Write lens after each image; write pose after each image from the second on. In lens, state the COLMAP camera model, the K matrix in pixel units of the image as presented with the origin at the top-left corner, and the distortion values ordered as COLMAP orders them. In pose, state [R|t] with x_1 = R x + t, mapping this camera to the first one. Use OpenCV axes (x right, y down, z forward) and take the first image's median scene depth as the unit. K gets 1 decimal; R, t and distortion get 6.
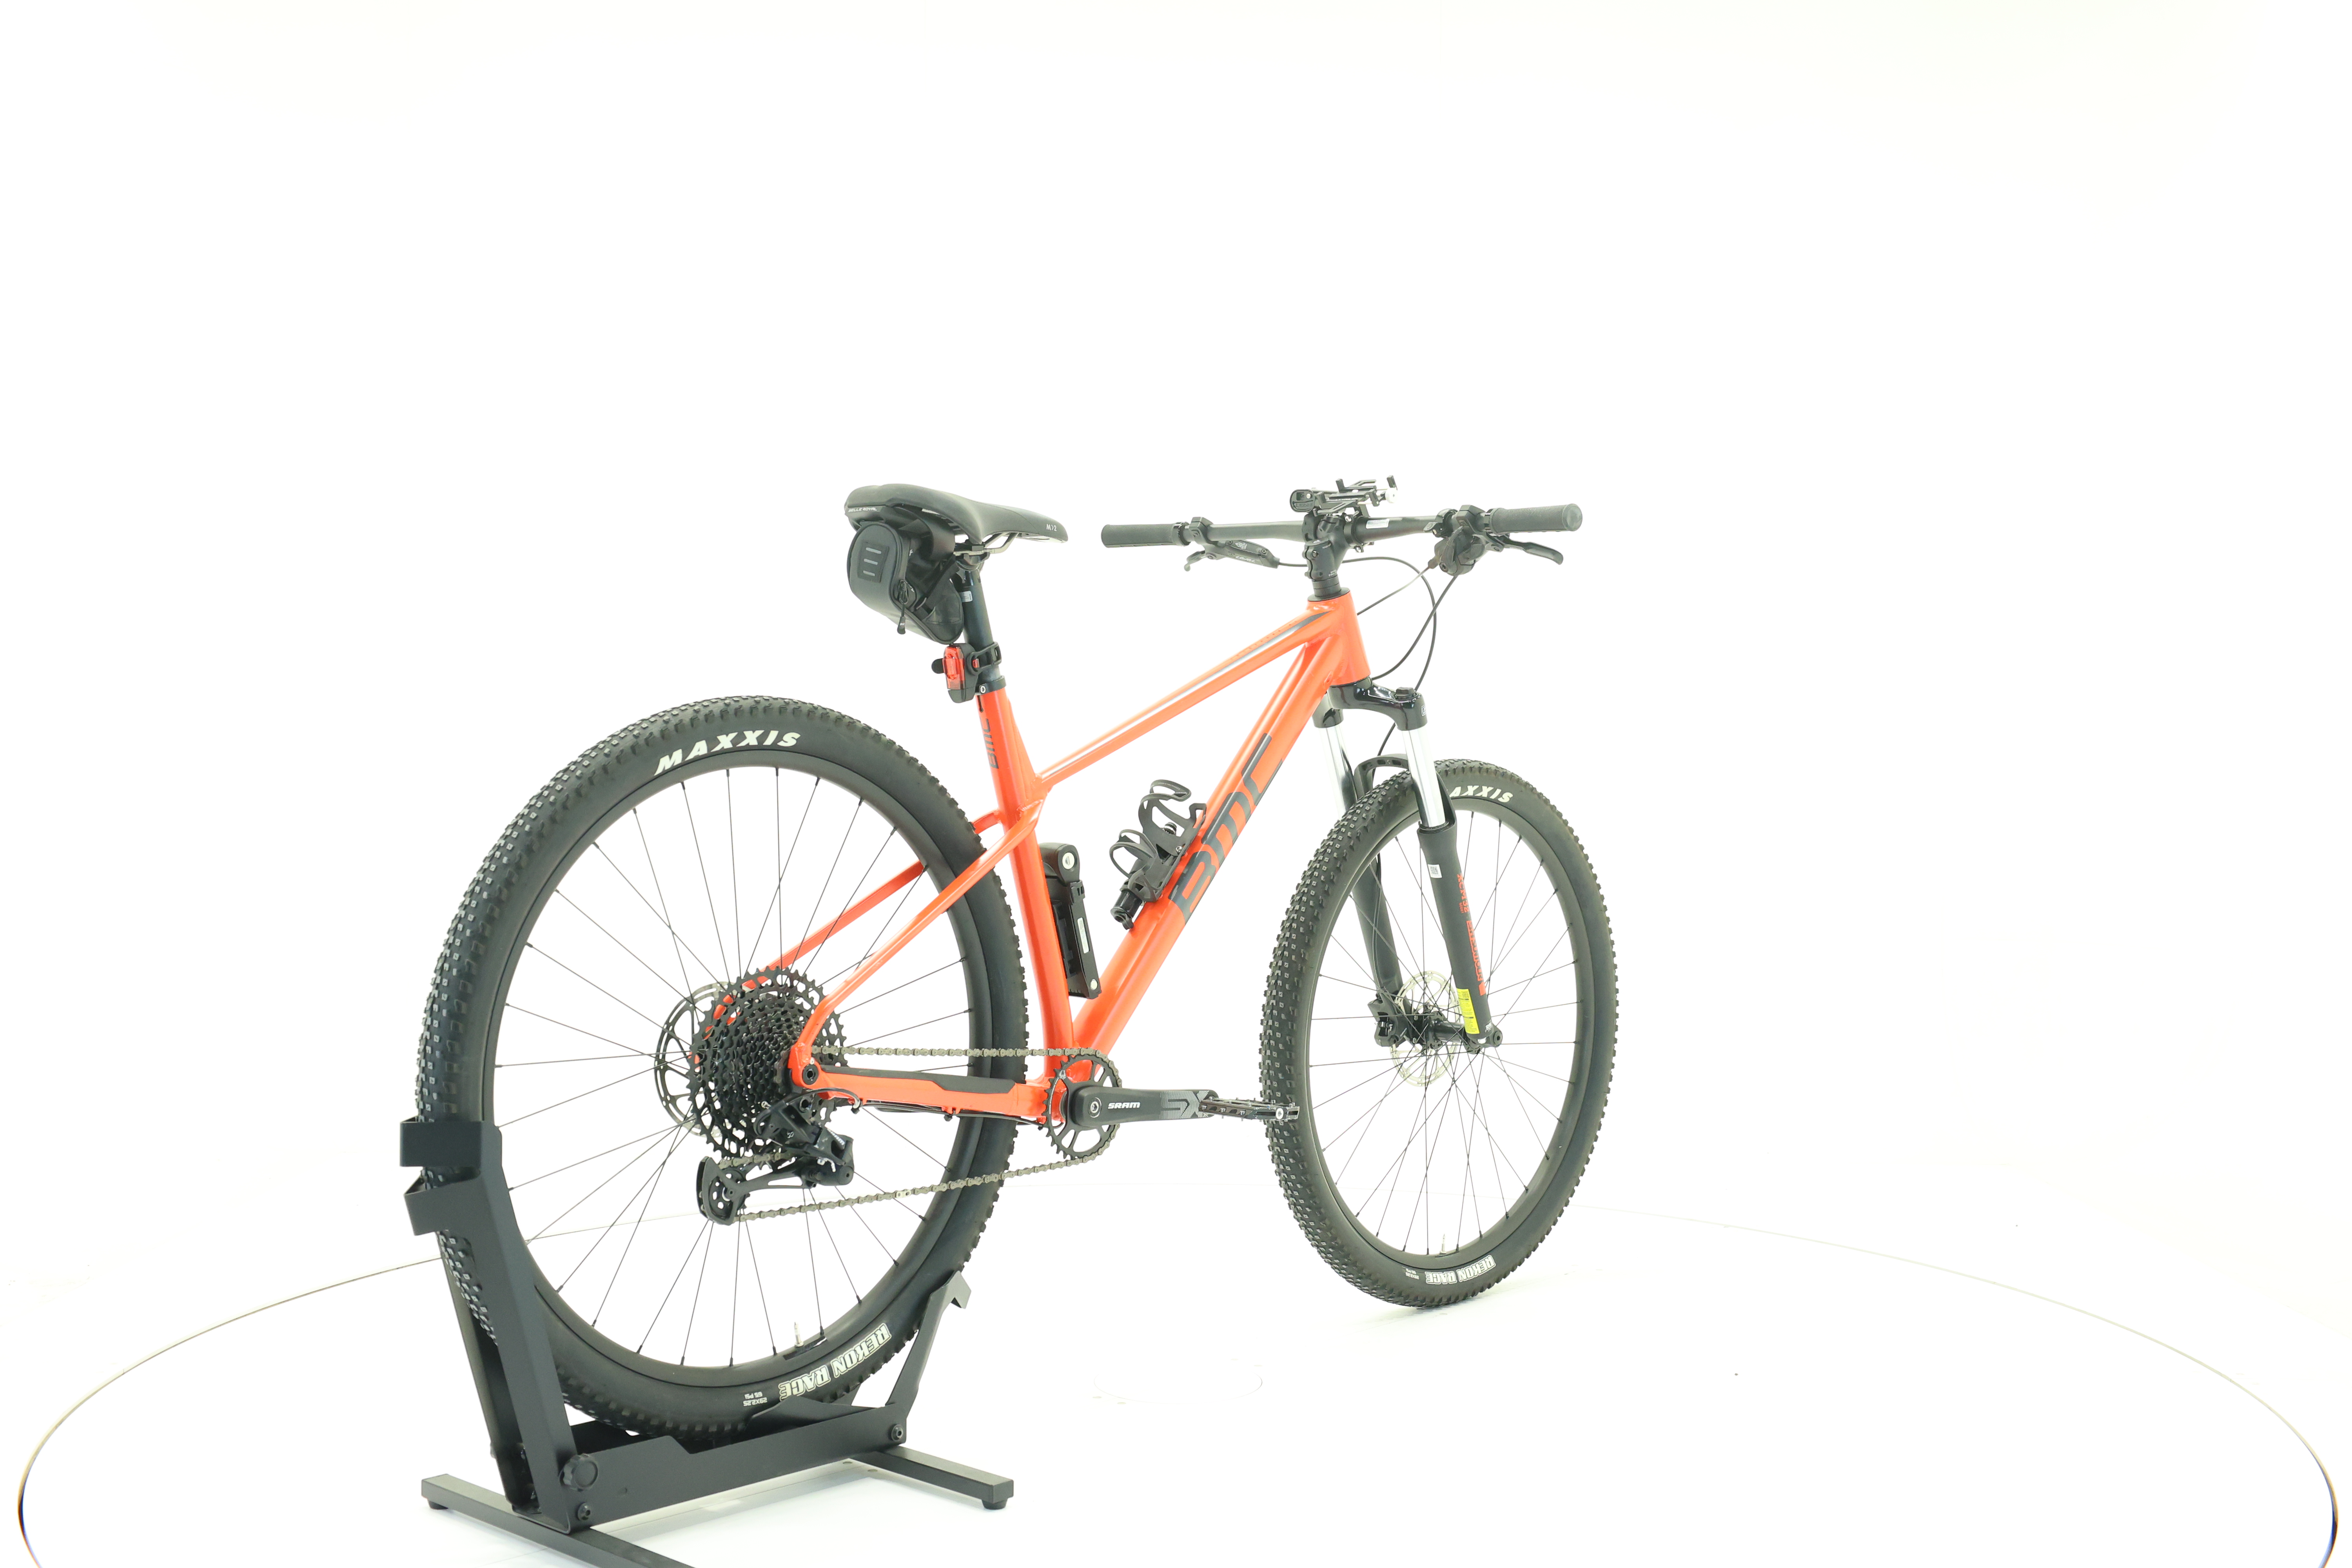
lens RADIAL K [[2509.9, 0, 1165.7], [0, 2509.9, 783.3], [0, 0, 1]] dist [-0.004368, 0.000000]
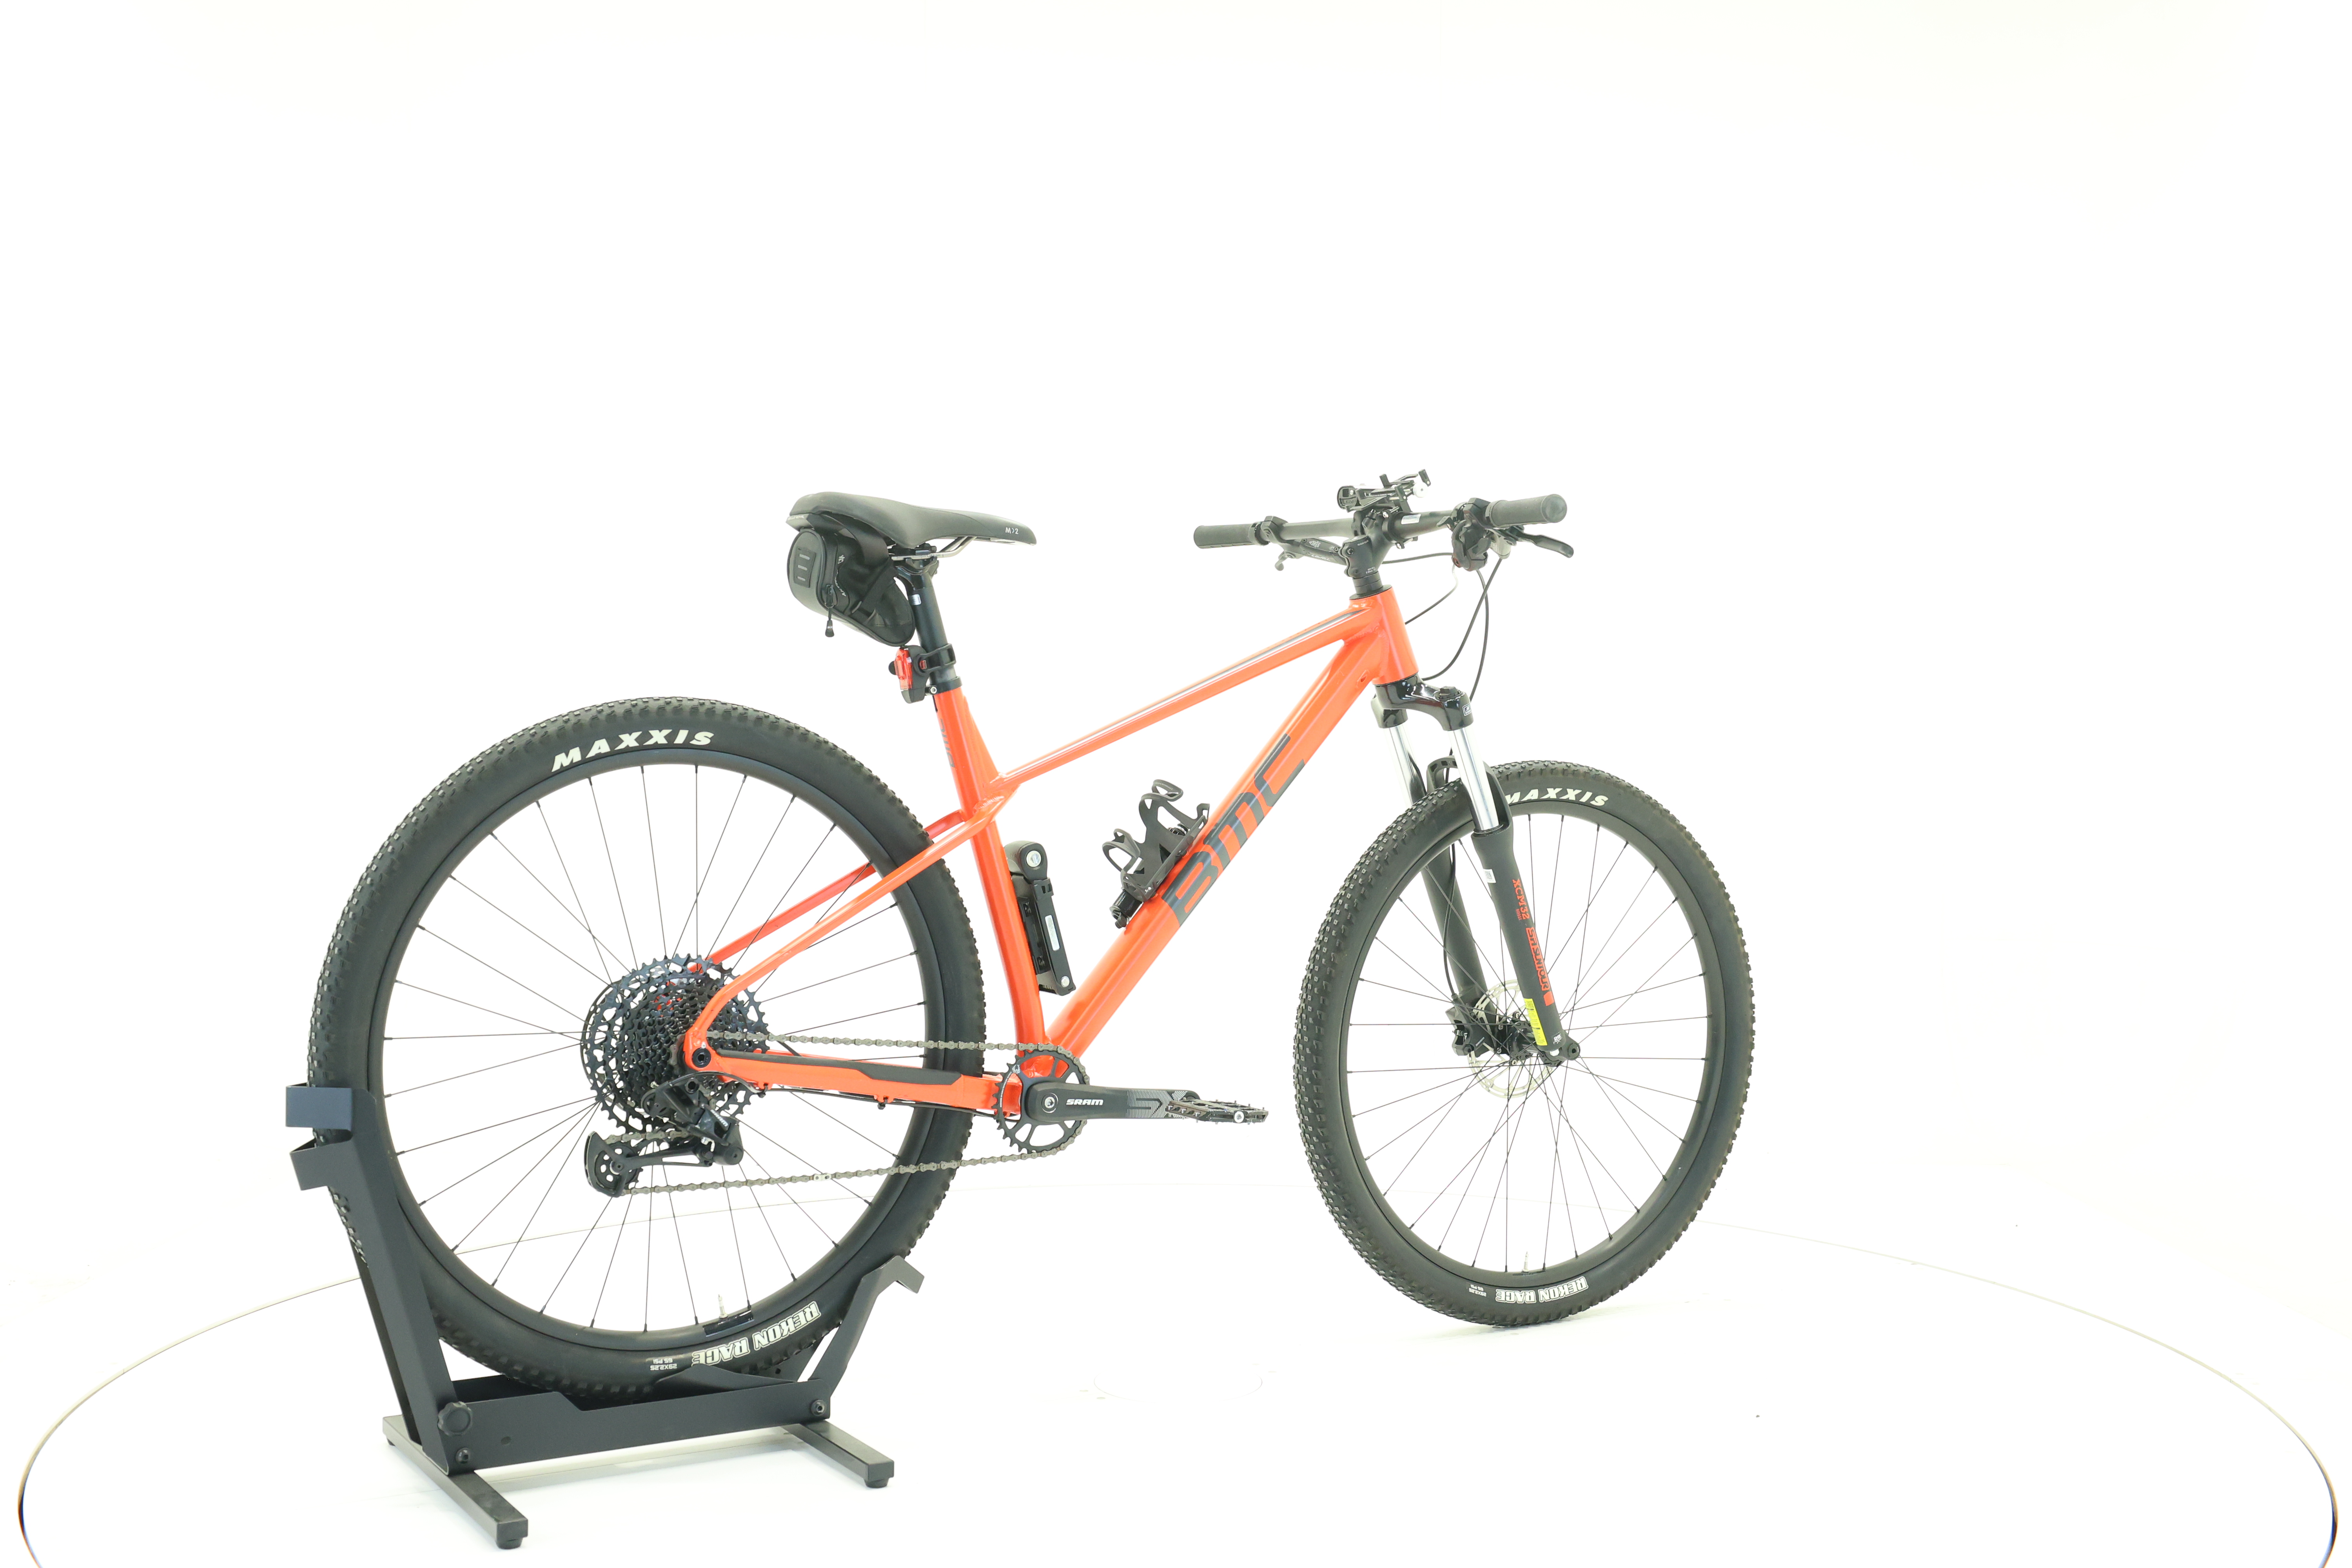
lens RADIAL K [[2509.9, 0, 1166.6], [0, 2509.9, 784.6], [0, 0, 1]] dist [-0.004368, 0.000000]
pose [[0.962478, 0.006270, -0.271288, 0.287047], [-0.006365, 0.999980, 0.000529, -0.000005], [0.271286, 0.001218, 0.962498, 0.037858]]
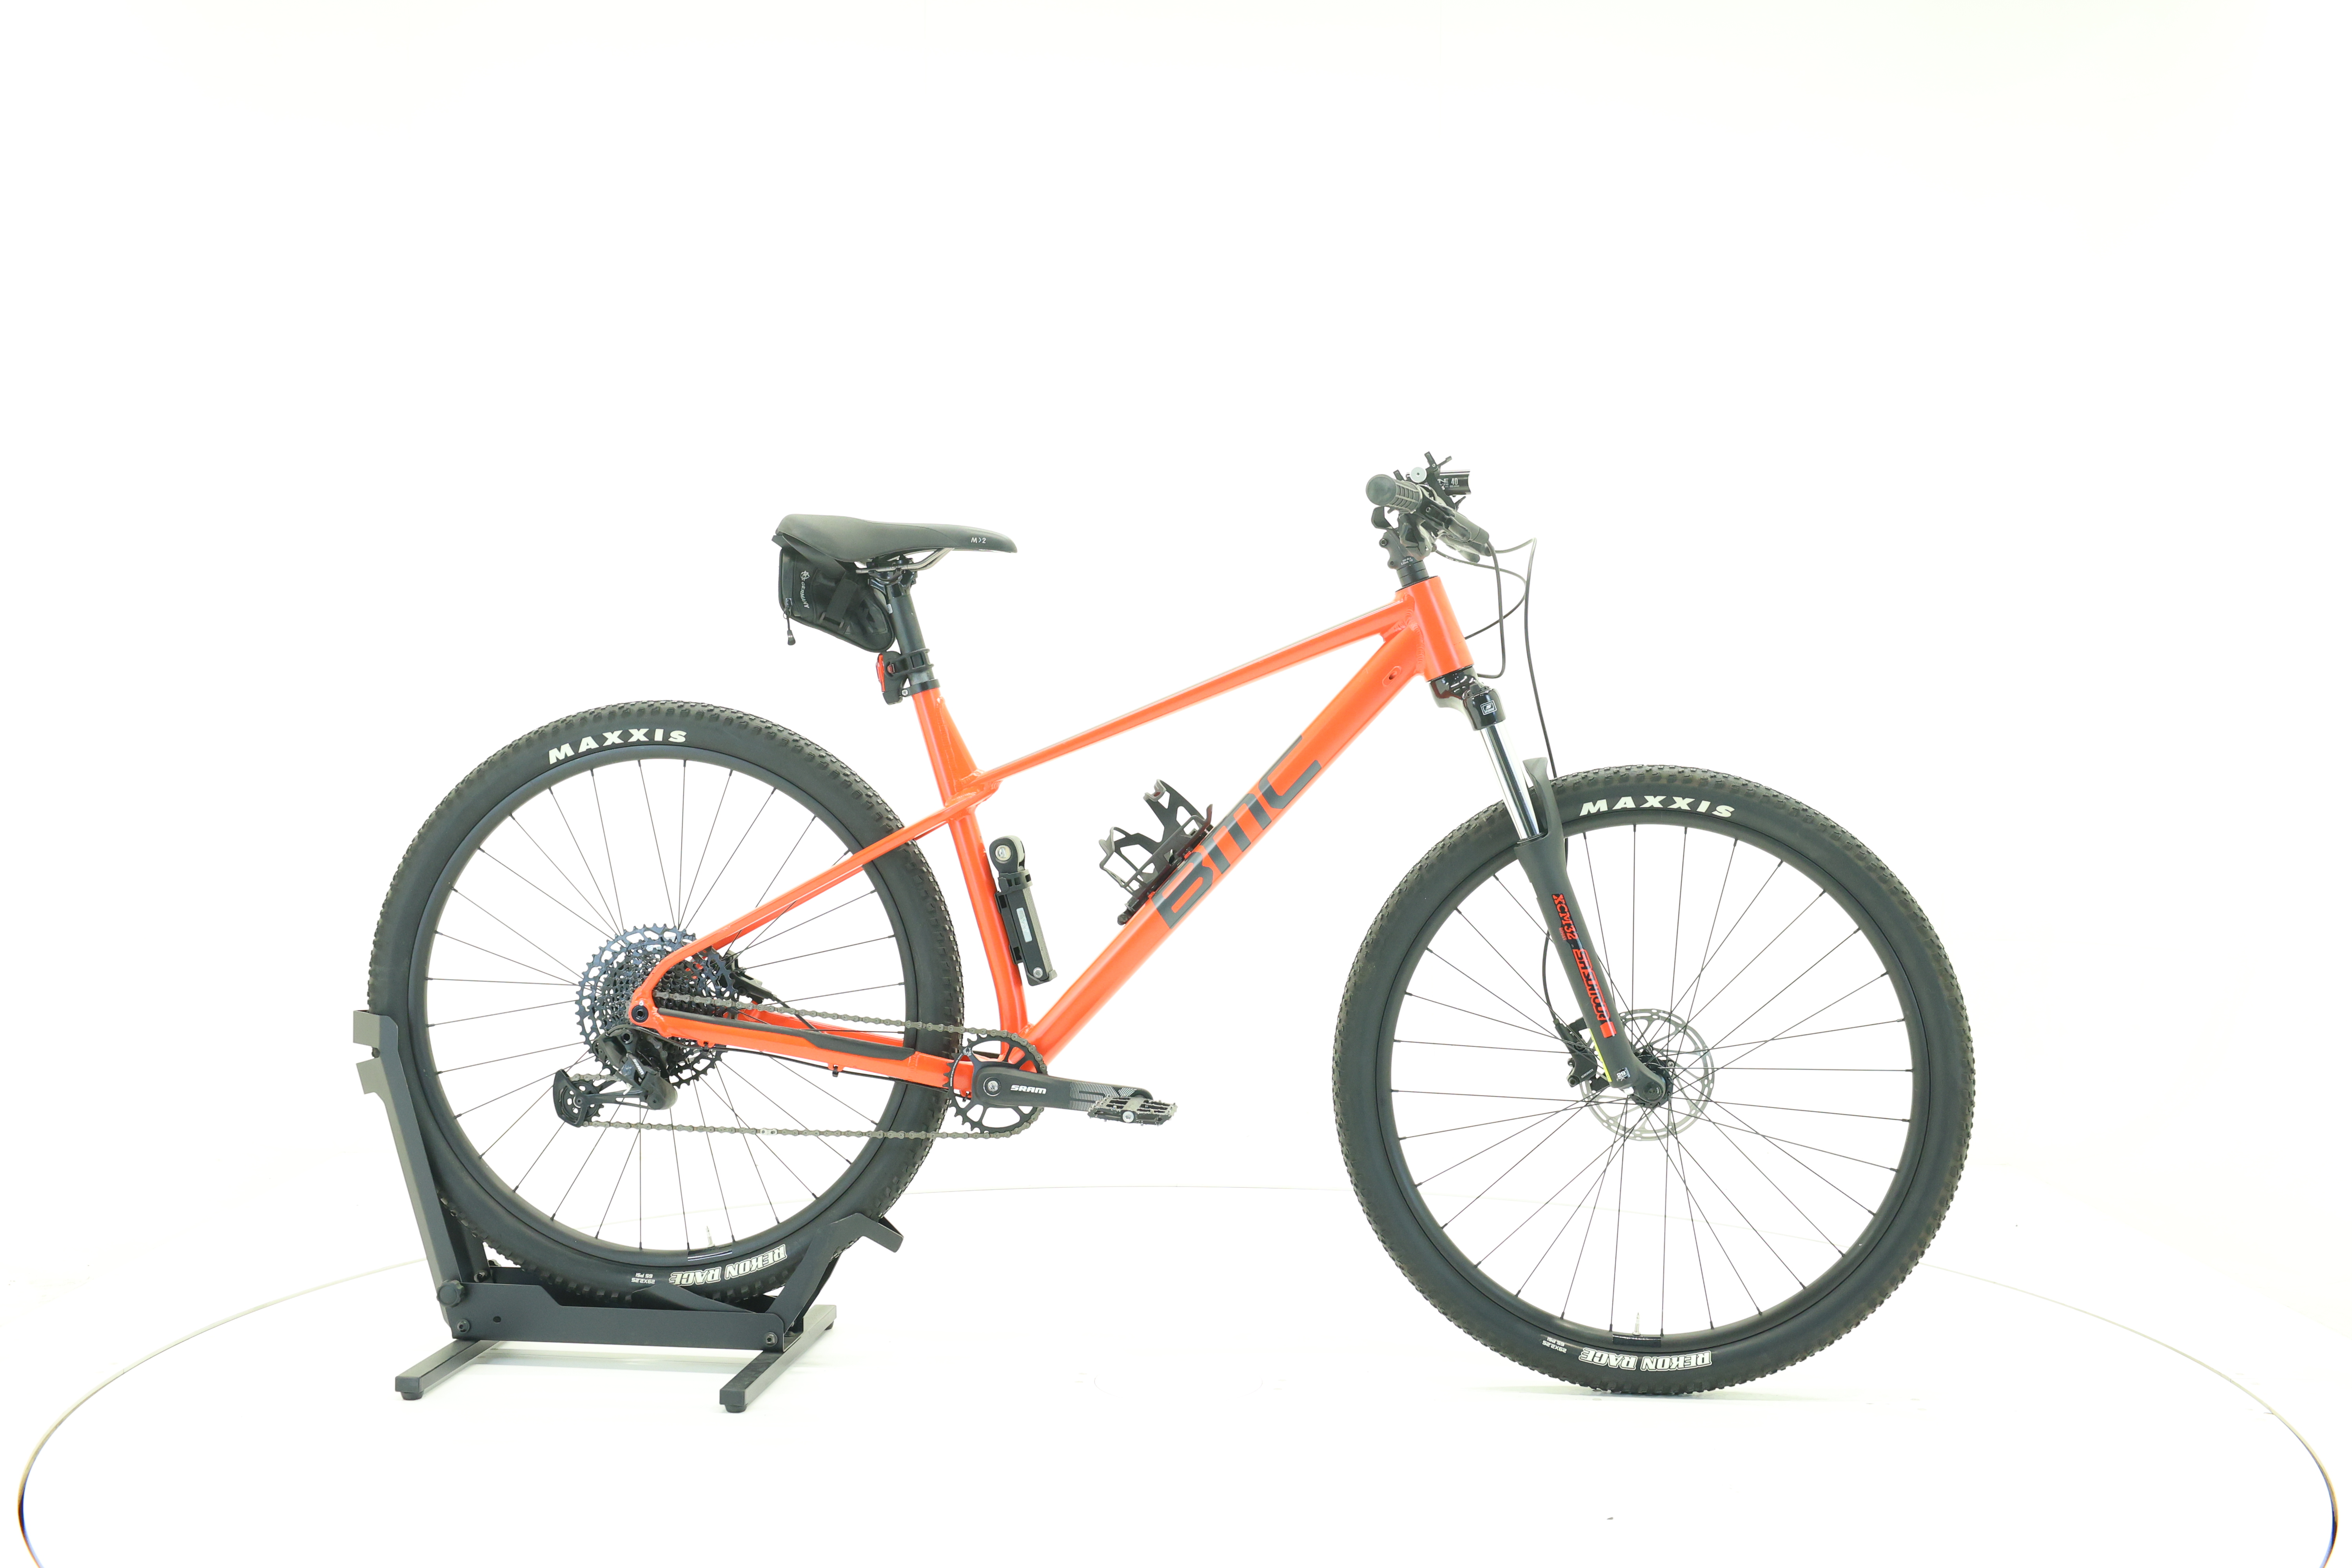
lens RADIAL K [[2509.9, 0, 1179.0], [0, 2509.9, 786.2], [0, 0, 1]] dist [-0.004368, 0.000000]
pose [[0.596238, 0.018410, -0.802596, 0.853069], [-0.019825, 0.999770, 0.008206, -0.007429], [0.802563, 0.011019, 0.596466, 0.425384]]
